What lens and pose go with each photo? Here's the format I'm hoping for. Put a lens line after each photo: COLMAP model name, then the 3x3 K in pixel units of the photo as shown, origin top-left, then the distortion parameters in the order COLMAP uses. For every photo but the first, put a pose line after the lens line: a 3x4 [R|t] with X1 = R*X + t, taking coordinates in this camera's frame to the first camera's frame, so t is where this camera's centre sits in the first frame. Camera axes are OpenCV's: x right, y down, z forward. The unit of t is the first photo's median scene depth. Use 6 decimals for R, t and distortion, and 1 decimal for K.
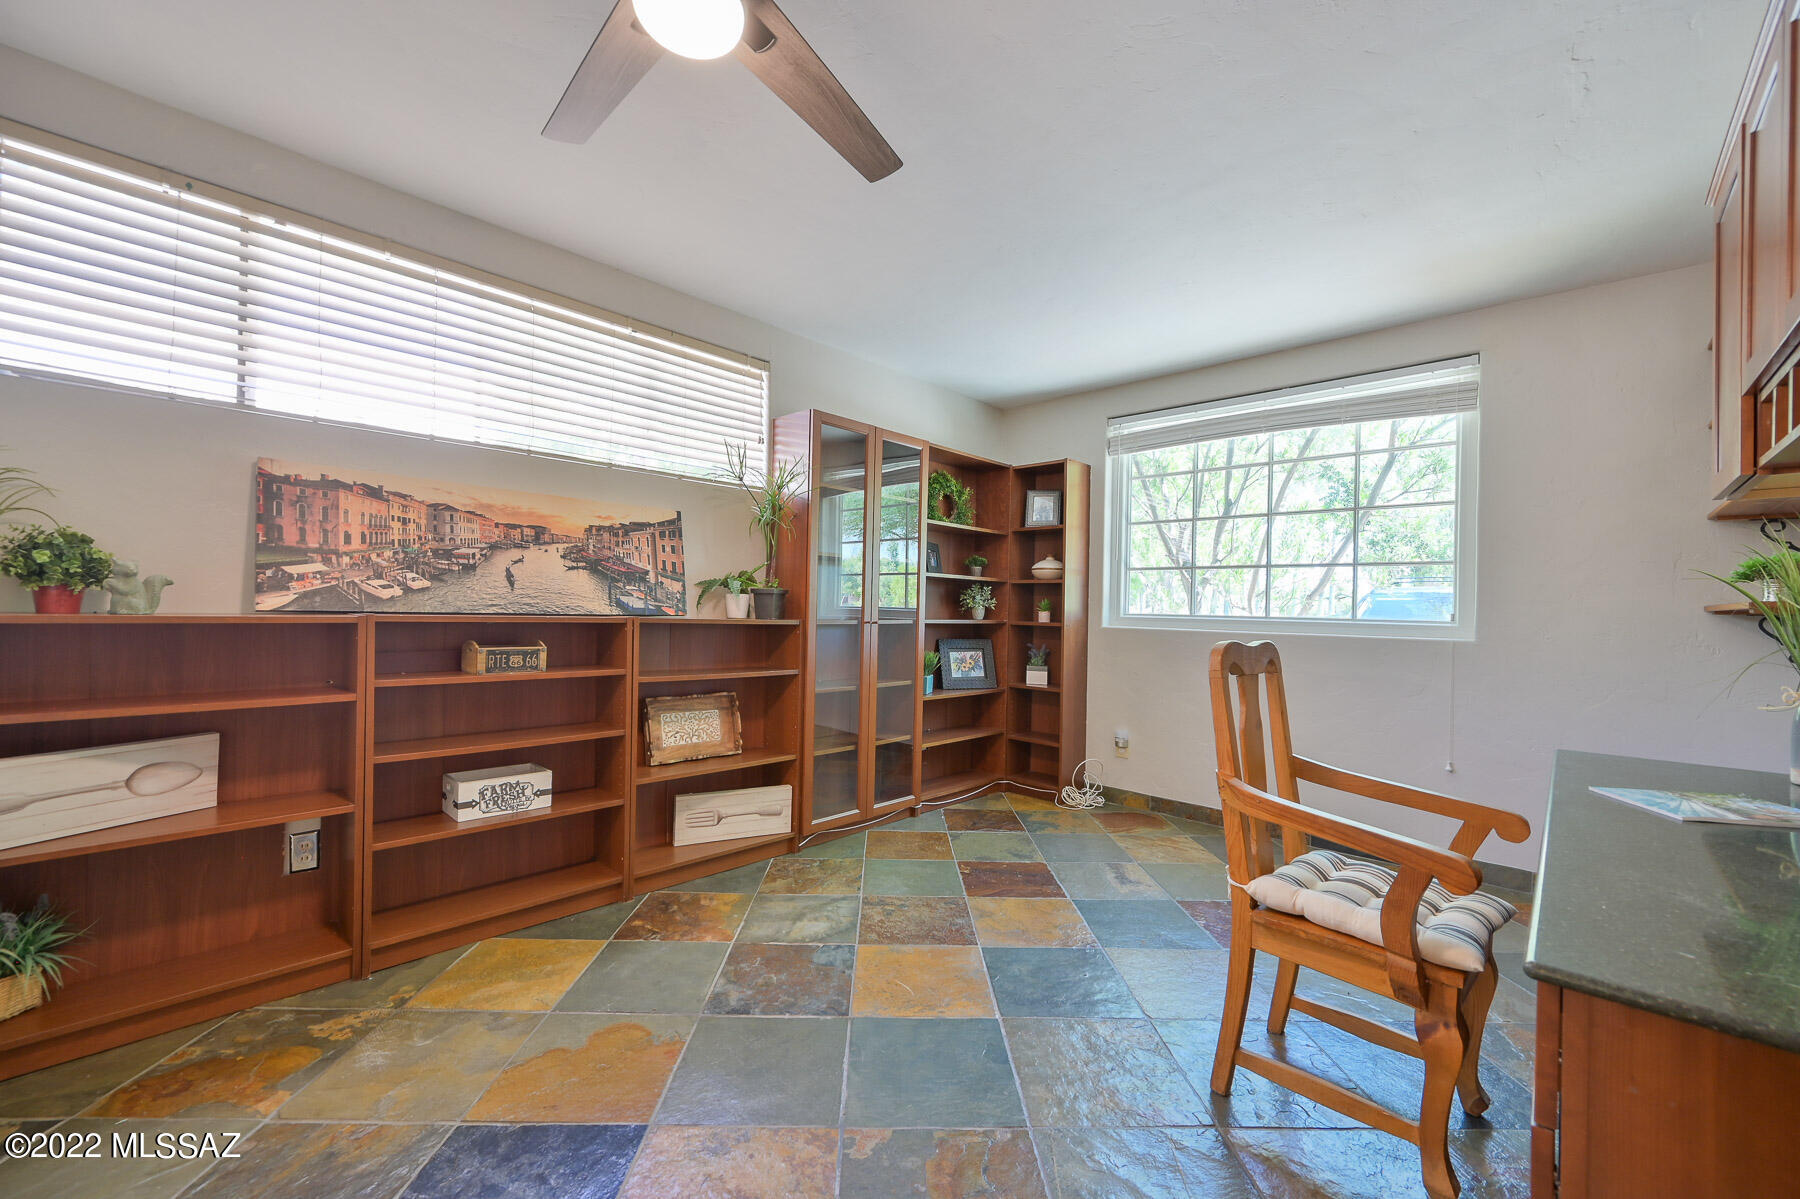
lens RADIAL K [[712.8, 0, 903.1], [0, 712.8, 606.5], [0, 0, 1]] dist [-0.002474, -0.000179]
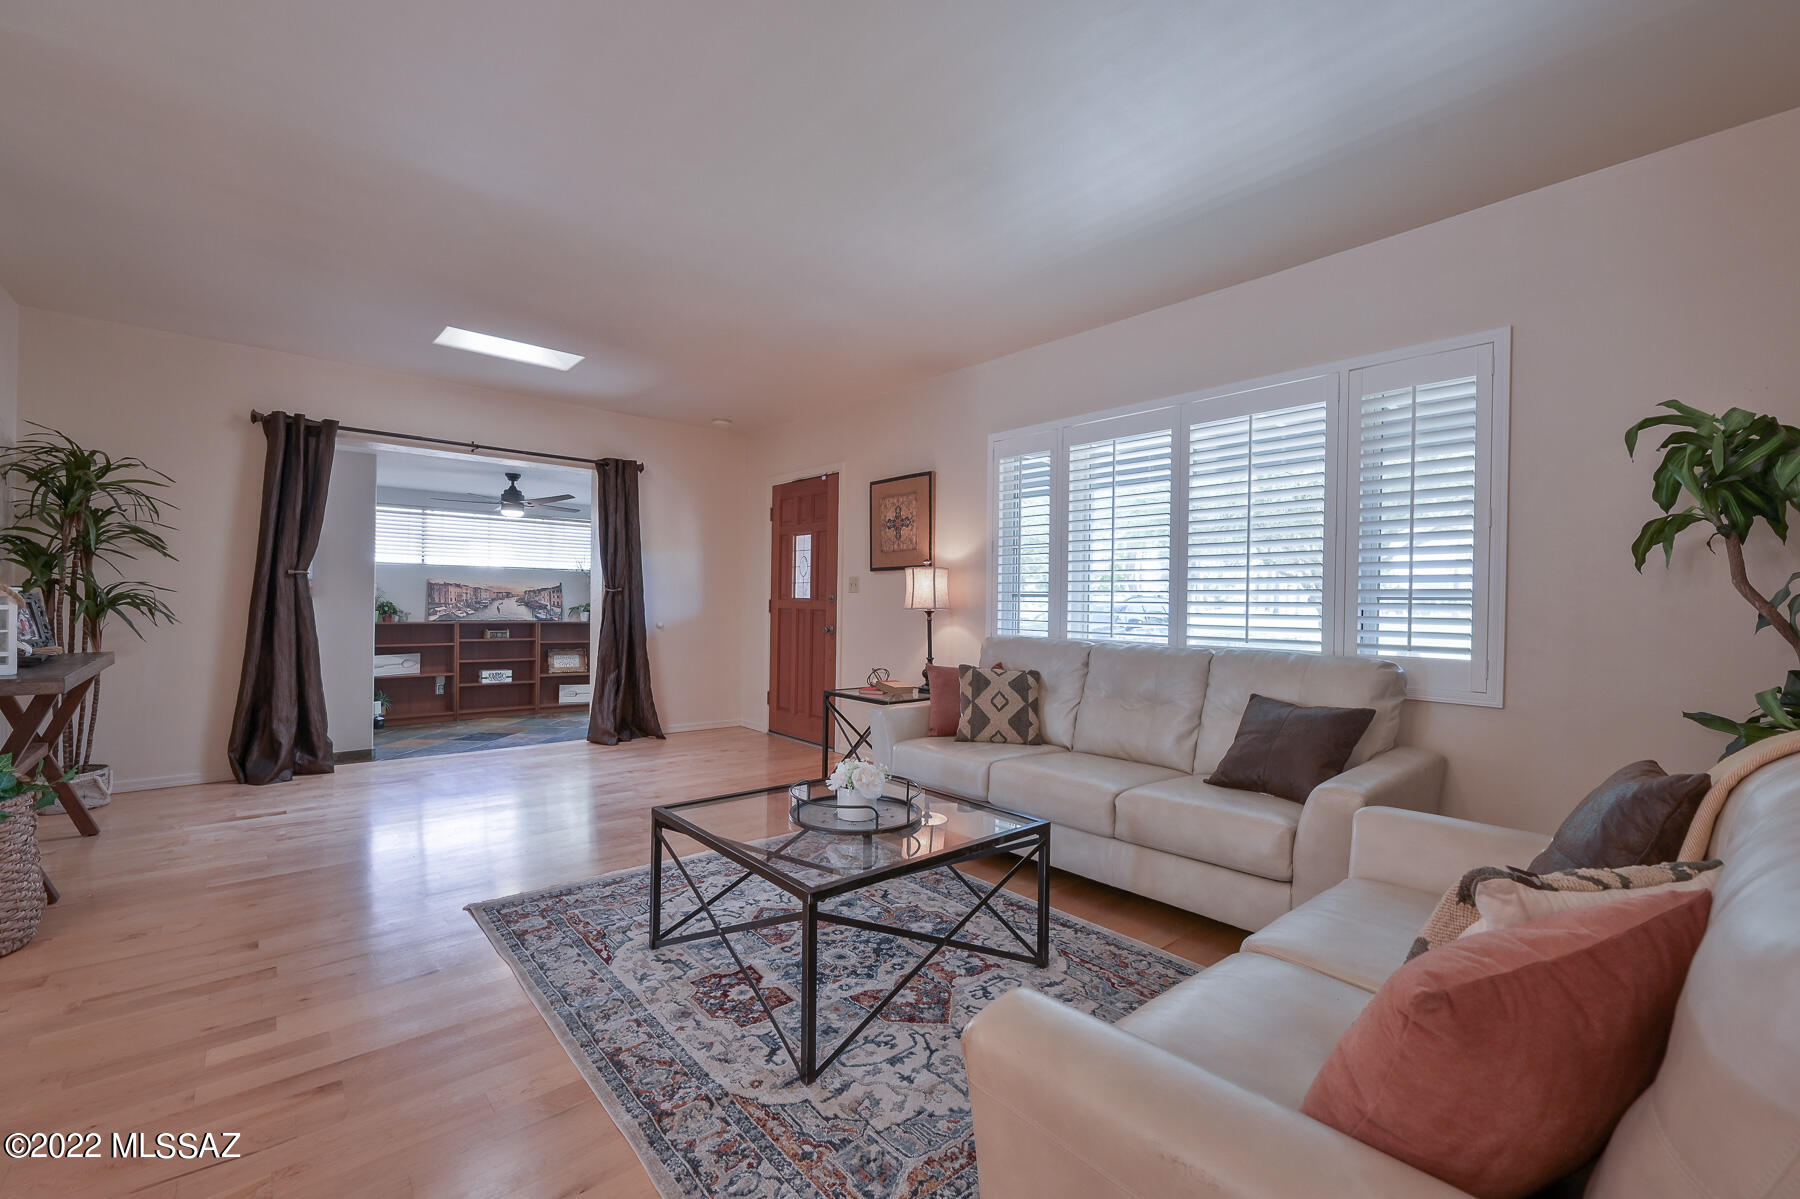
lens RADIAL K [[749.4, 0, 896.3], [0, 749.4, 608.4], [0, 0, 1]] dist [0.014052, 0.000178]
pose [[0.994987, -0.007814, -0.099697, 1.724735], [0.008362, 0.999952, 0.005079, -0.051278], [0.099653, -0.005887, 0.995005, -2.408747]]
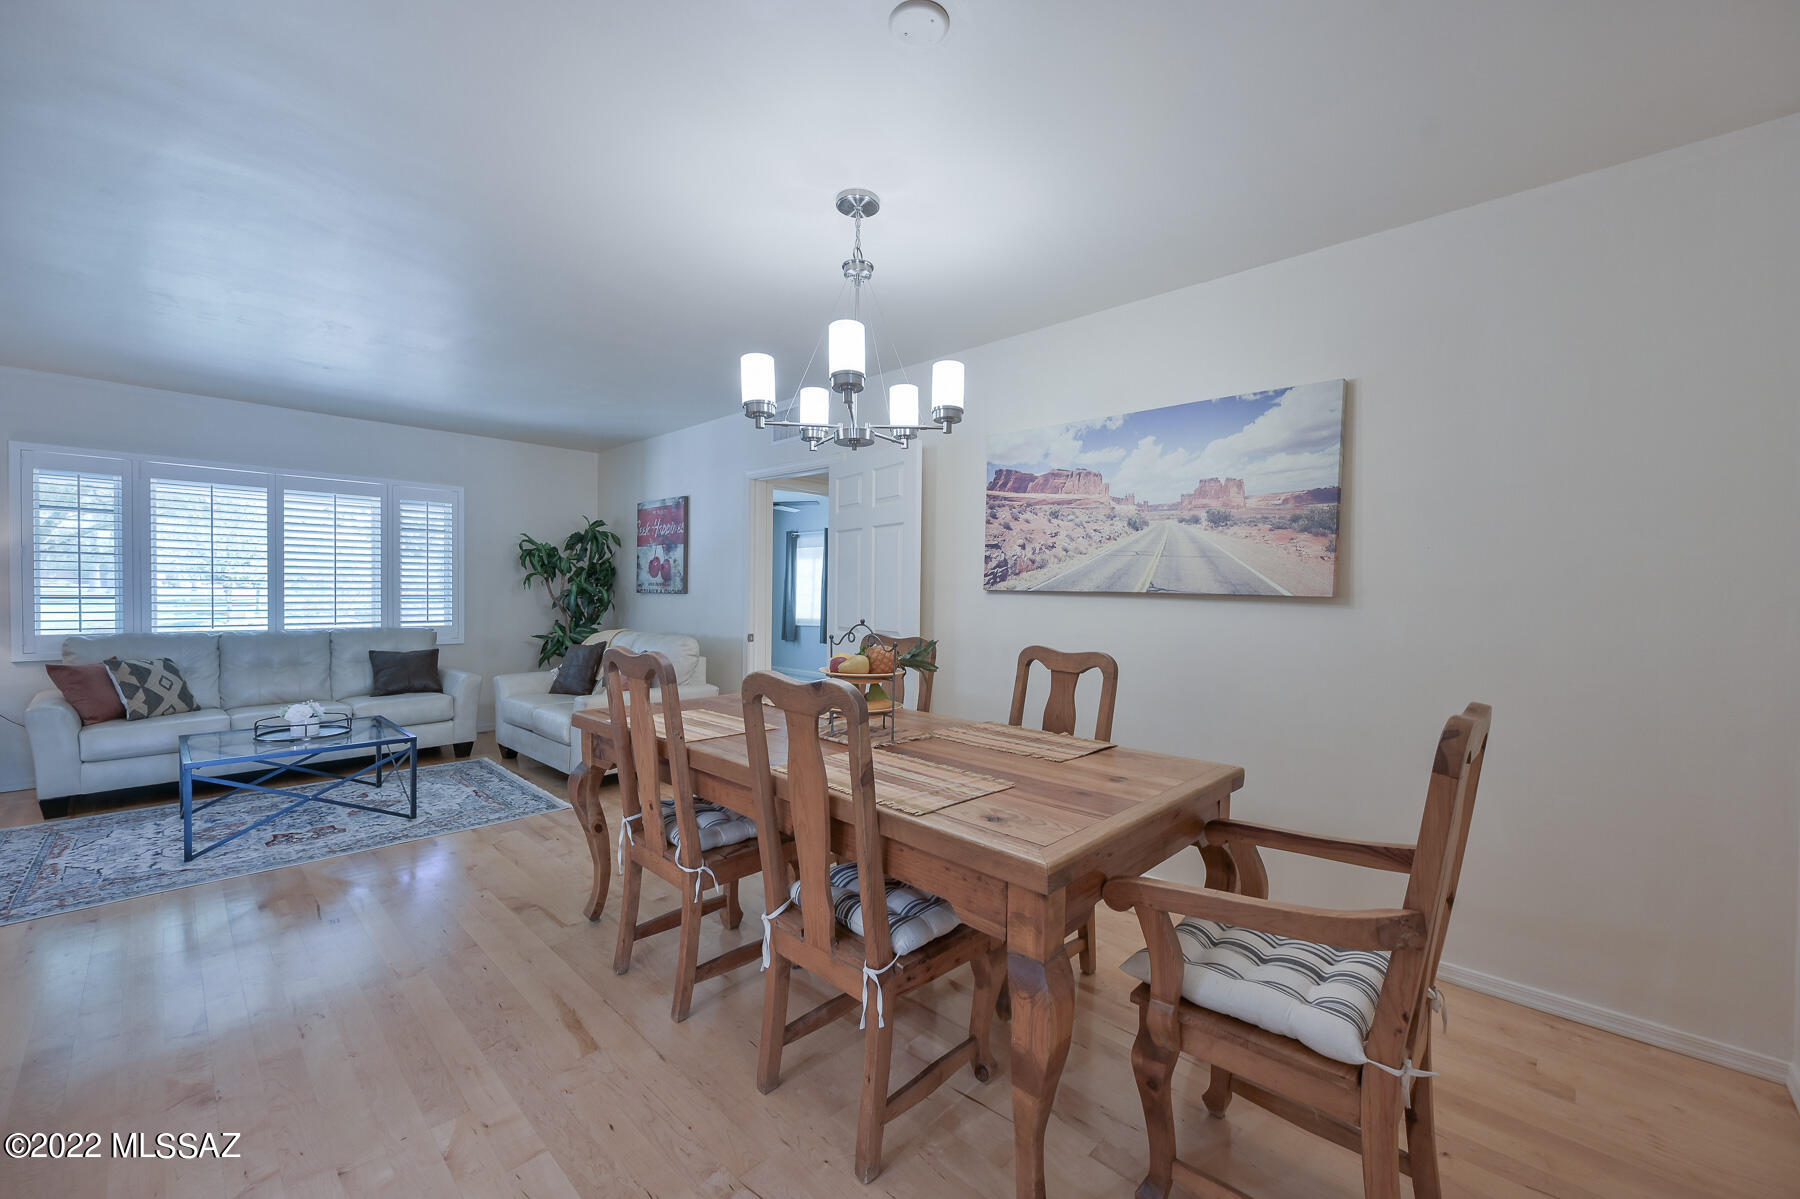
lens RADIAL K [[712.8, 0, 894.6], [0, 712.8, 597.8], [0, 0, 1]] dist [-0.002474, -0.000179]
pose [[0.007778, -0.031991, 0.999458, -0.105769], [-0.006999, 0.999462, 0.032046, -0.152267], [-0.999945, -0.007244, 0.007550, -2.809236]]
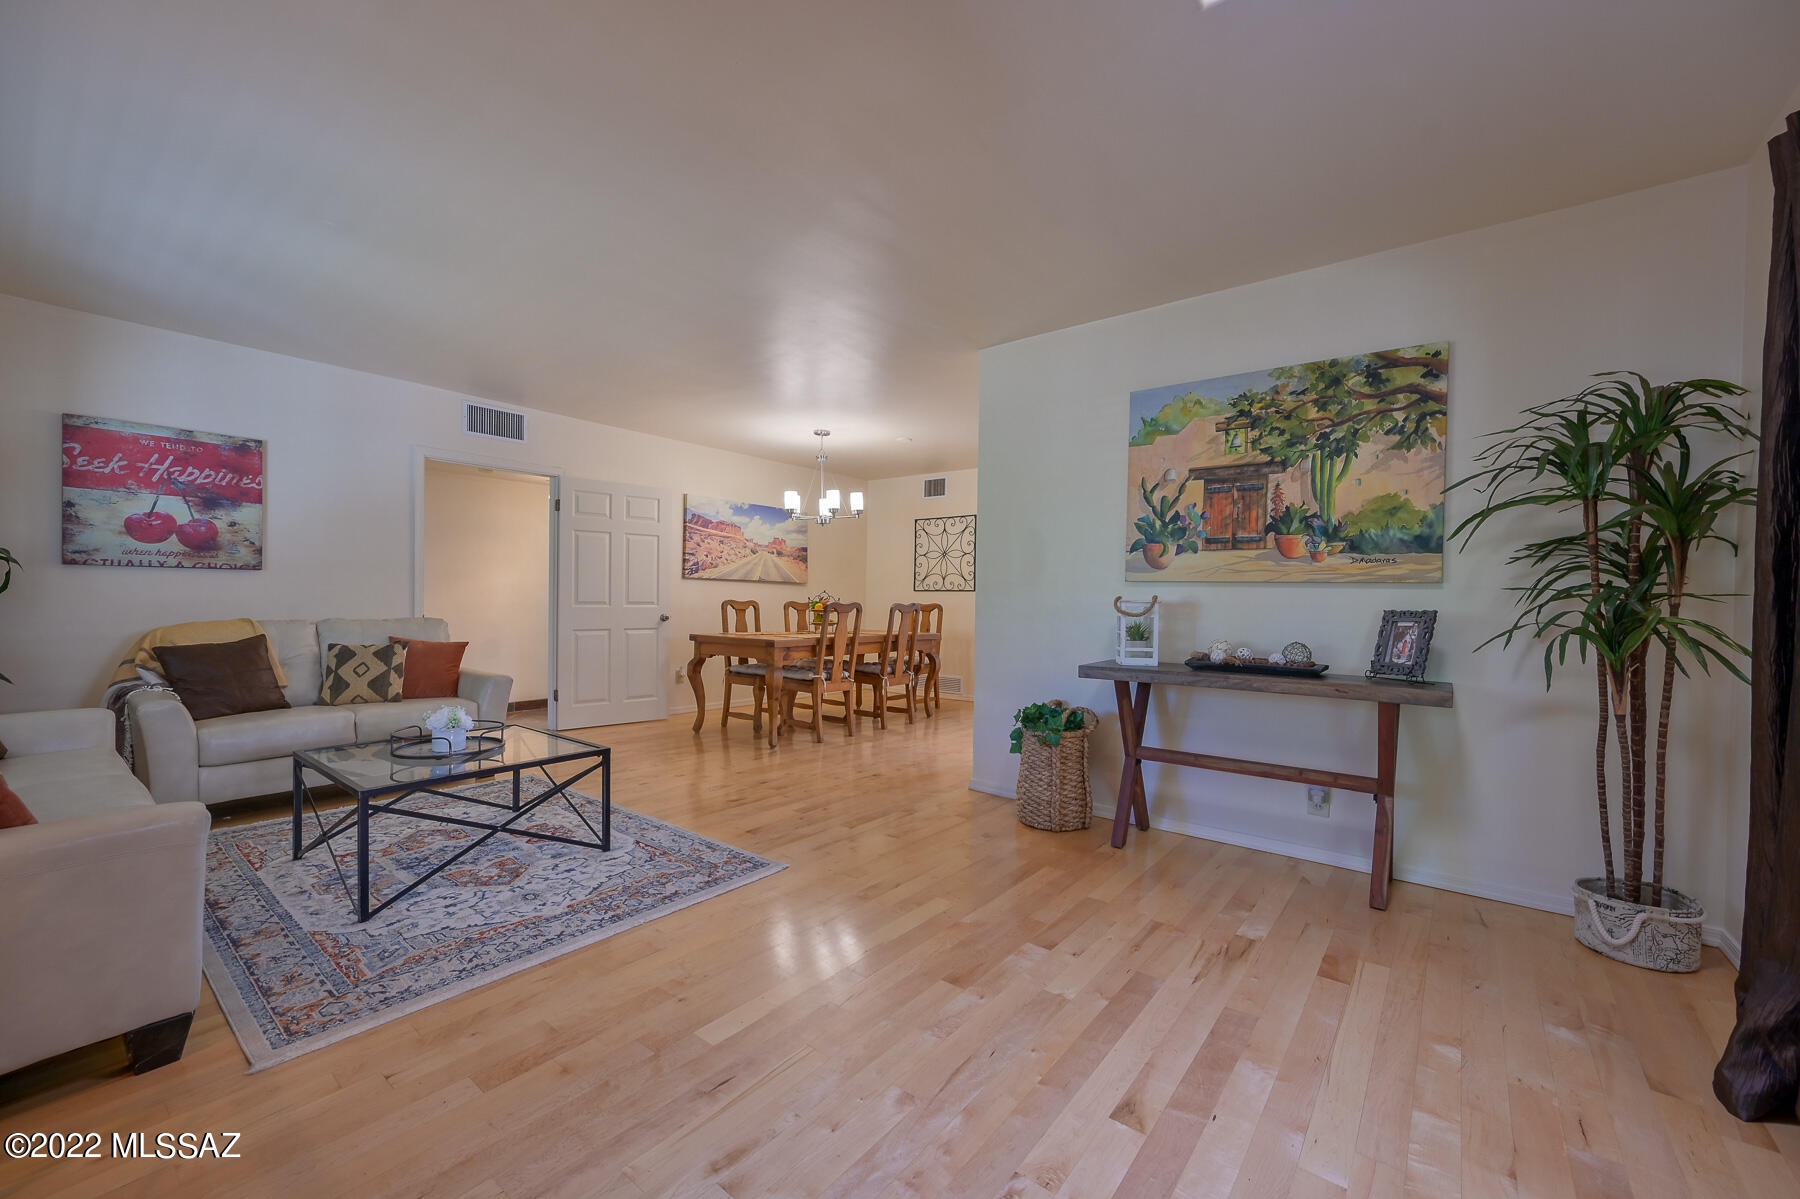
lens RADIAL K [[712.8, 0, 897.0], [0, 712.8, 601.2], [0, 0, 1]] dist [-0.002474, -0.000179]
pose [[-0.995880, -0.036996, -0.082793, 0.862504], [-0.037680, 0.999267, 0.006712, -0.074905], [0.082484, 0.009804, -0.996544, -0.018943]]
